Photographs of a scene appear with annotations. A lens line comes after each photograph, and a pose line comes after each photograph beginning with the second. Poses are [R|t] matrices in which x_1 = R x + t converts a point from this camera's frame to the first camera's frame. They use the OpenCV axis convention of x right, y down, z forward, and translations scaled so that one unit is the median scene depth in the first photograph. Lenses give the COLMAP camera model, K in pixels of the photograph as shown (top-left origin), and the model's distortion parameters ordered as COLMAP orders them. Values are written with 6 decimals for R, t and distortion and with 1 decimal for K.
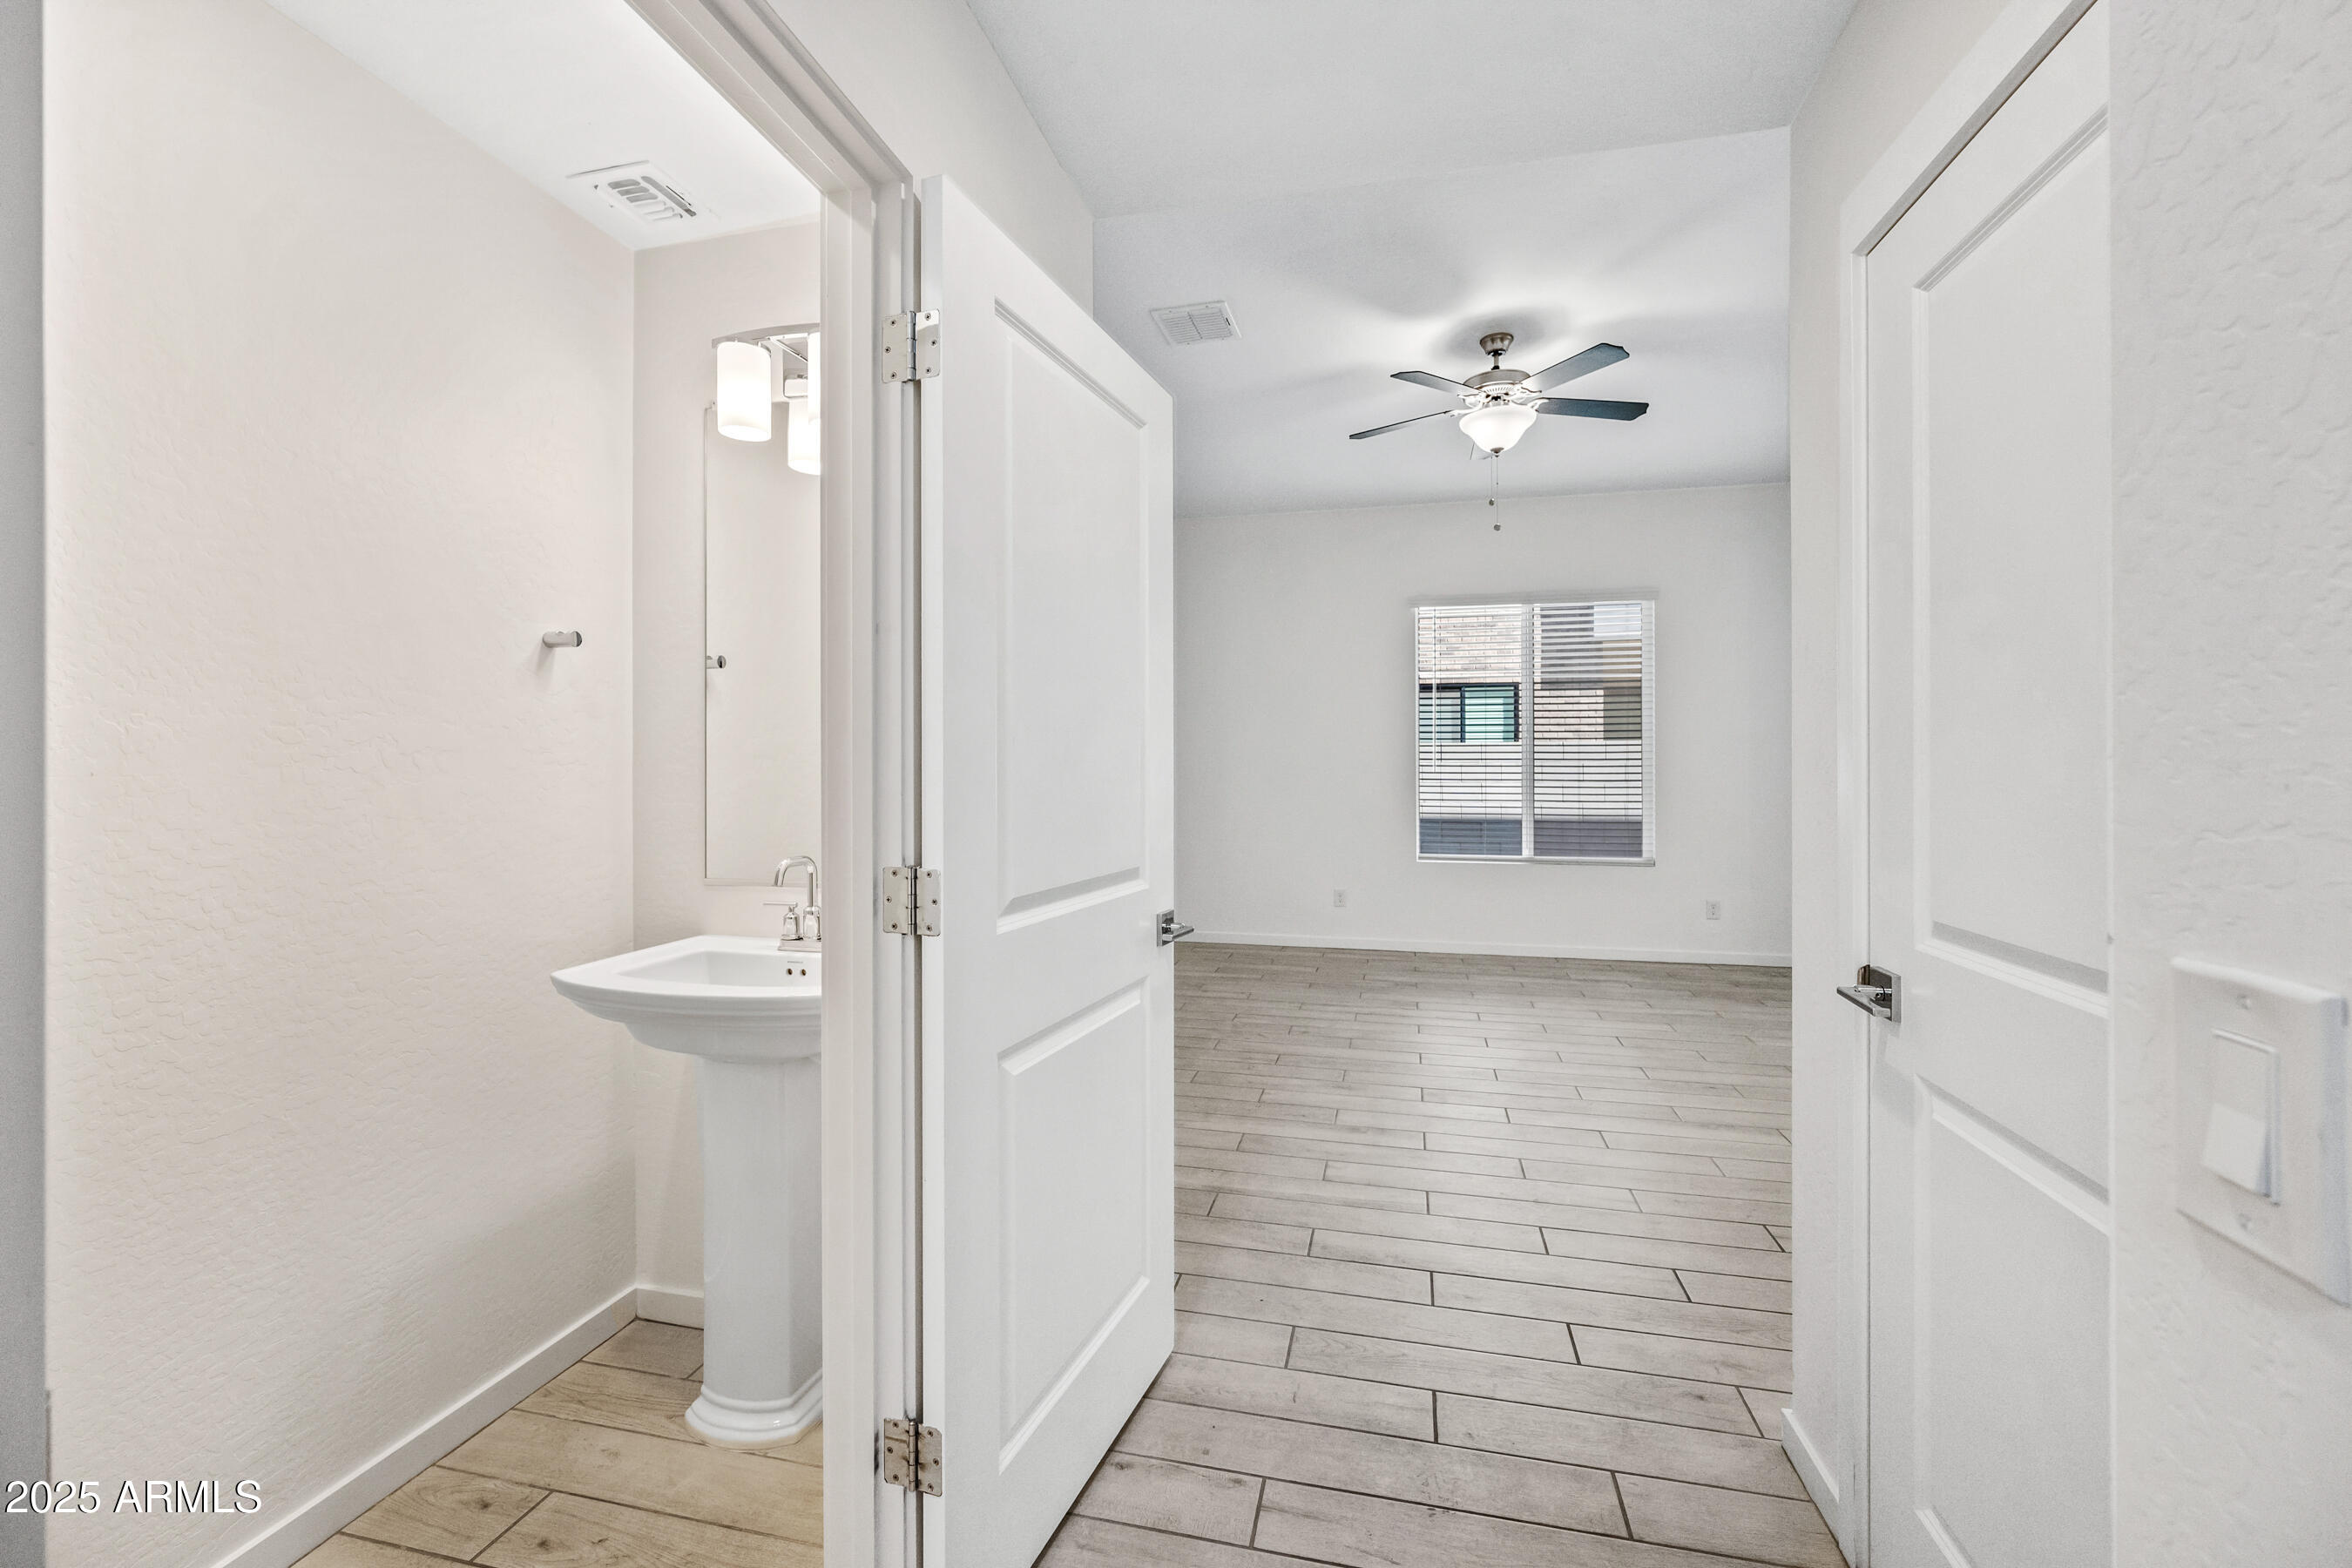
lens RADIAL K [[948.5, 0, 1174.0], [0, 948.5, 772.3], [0, 0, 1]] dist [0.001165, 0.000050]
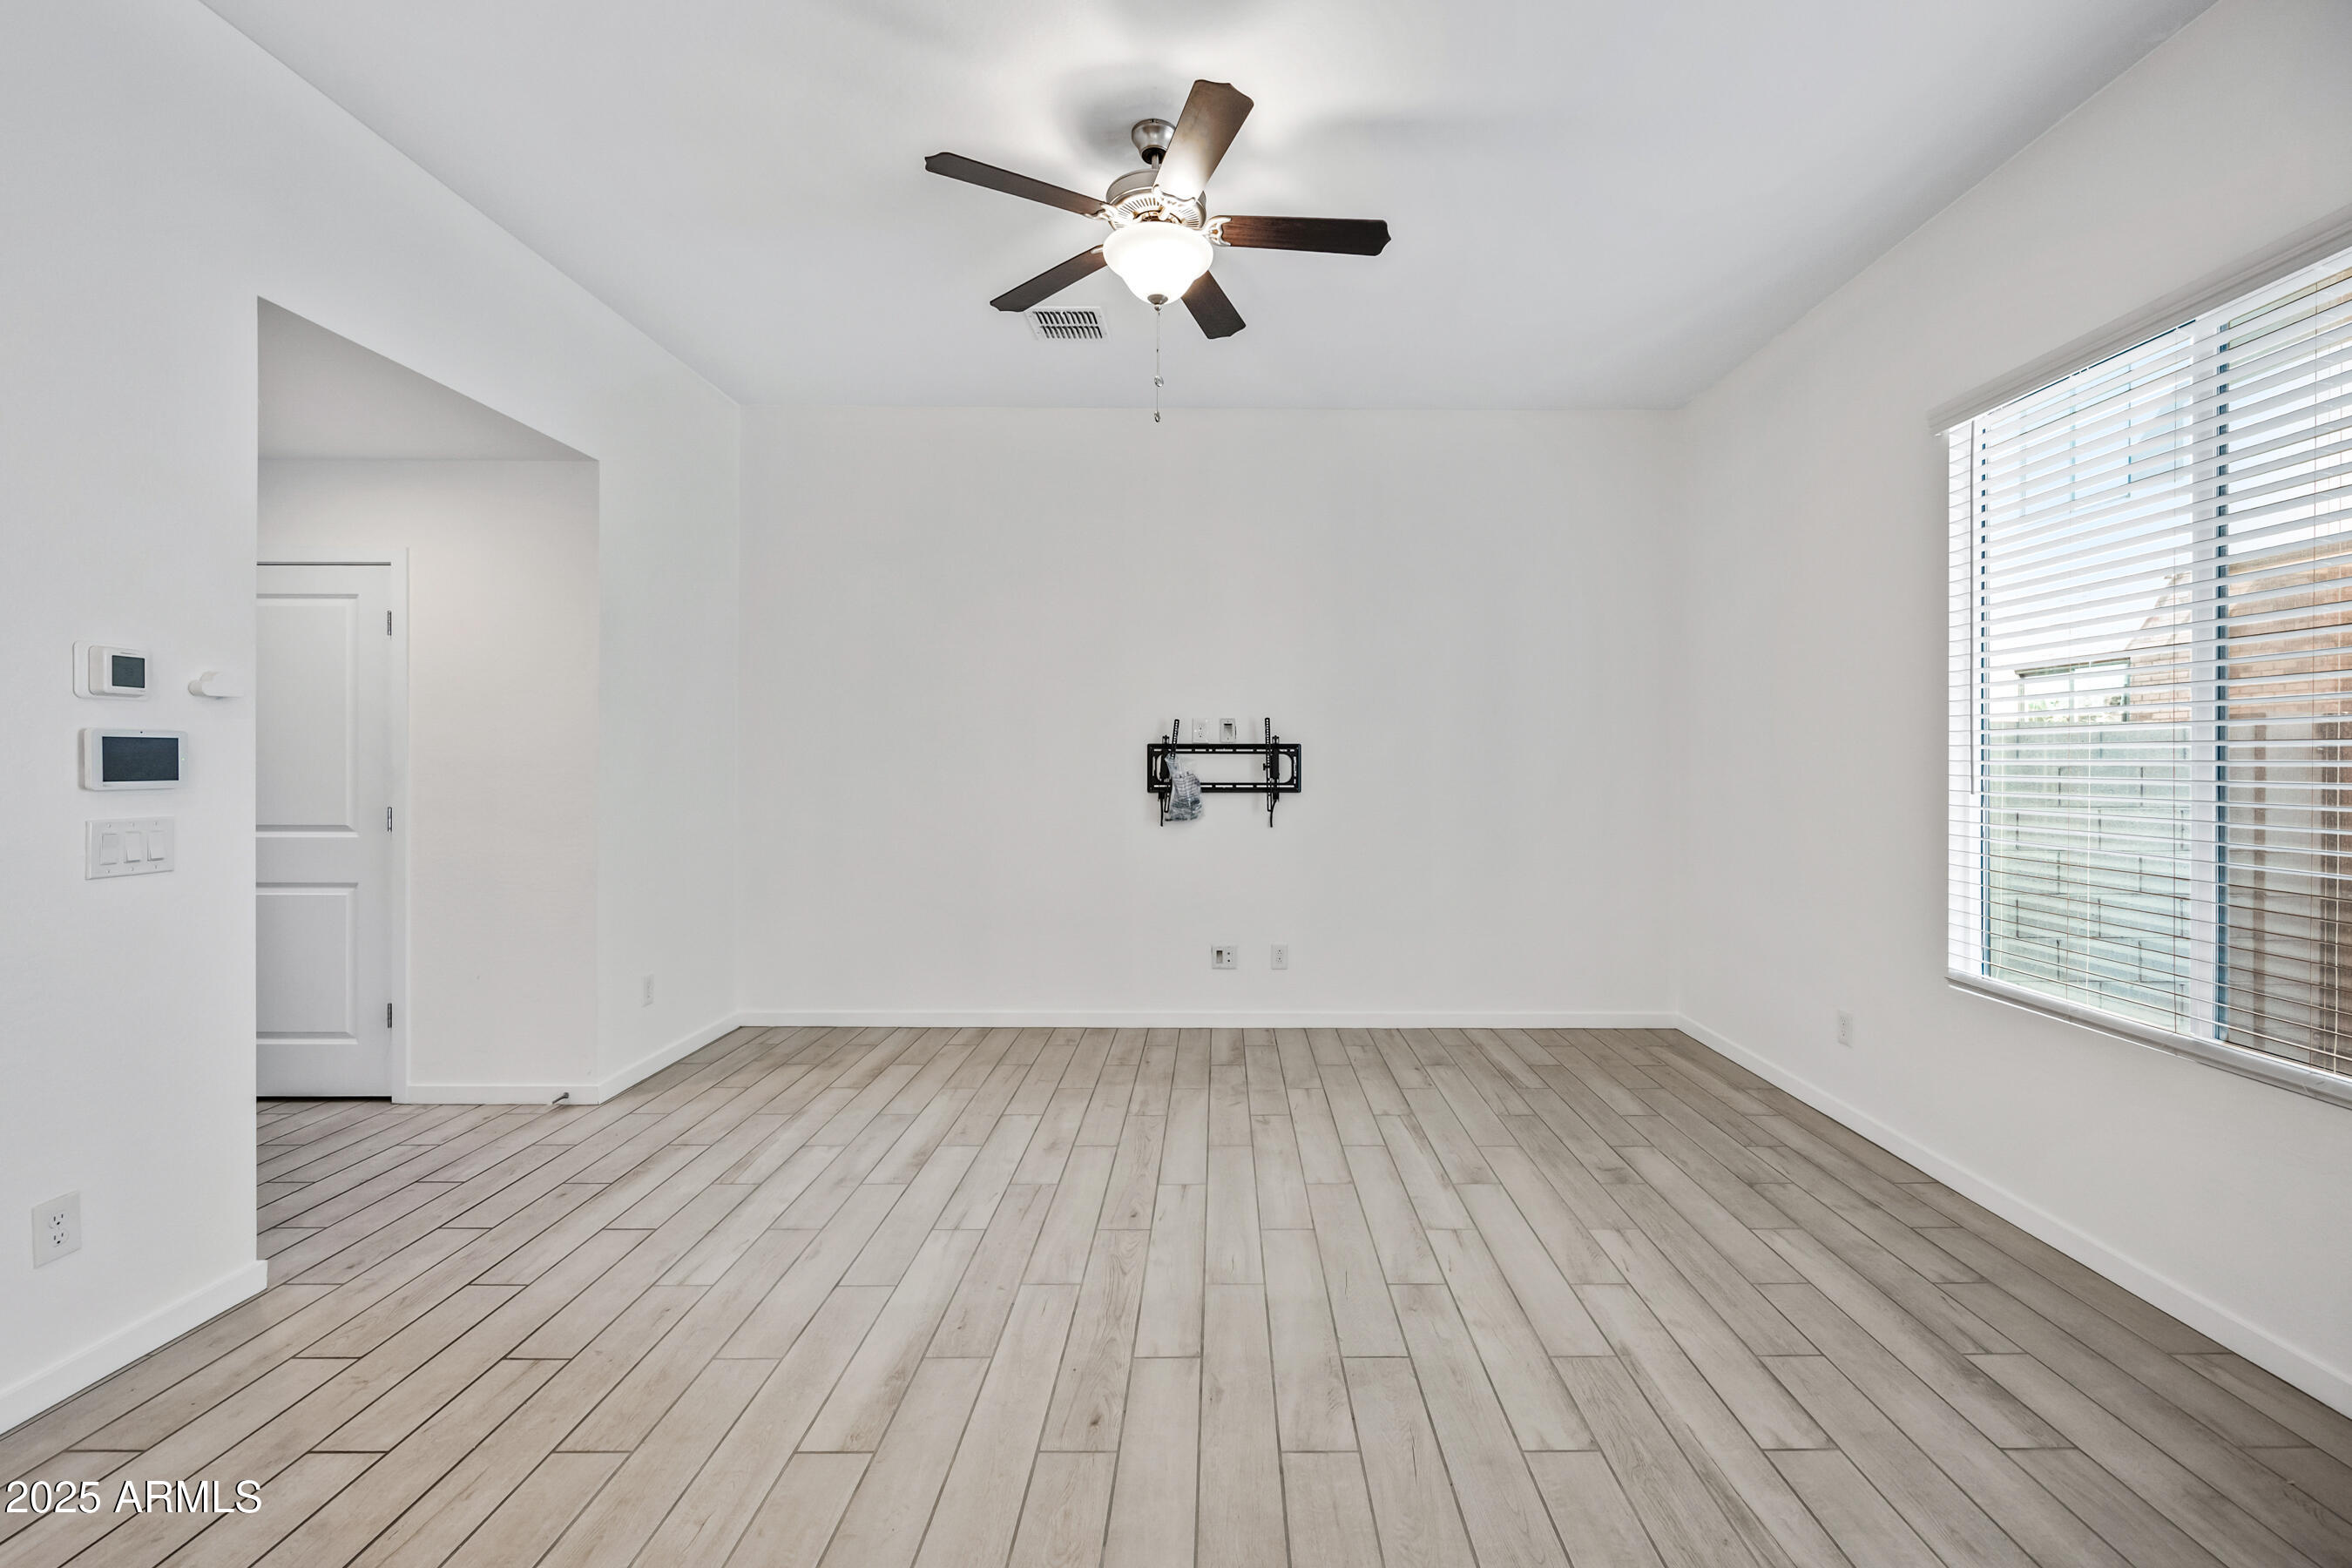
lens RADIAL K [[948.5, 0, 1226.9], [0, 948.5, 784.4], [0, 0, 1]] dist [0.001165, 0.000050]
pose [[0.236579, 0.018491, -0.971436, 1.314705], [-0.000732, 0.999822, 0.018853, -0.028160], [0.971612, -0.003749, 0.236551, 1.165776]]
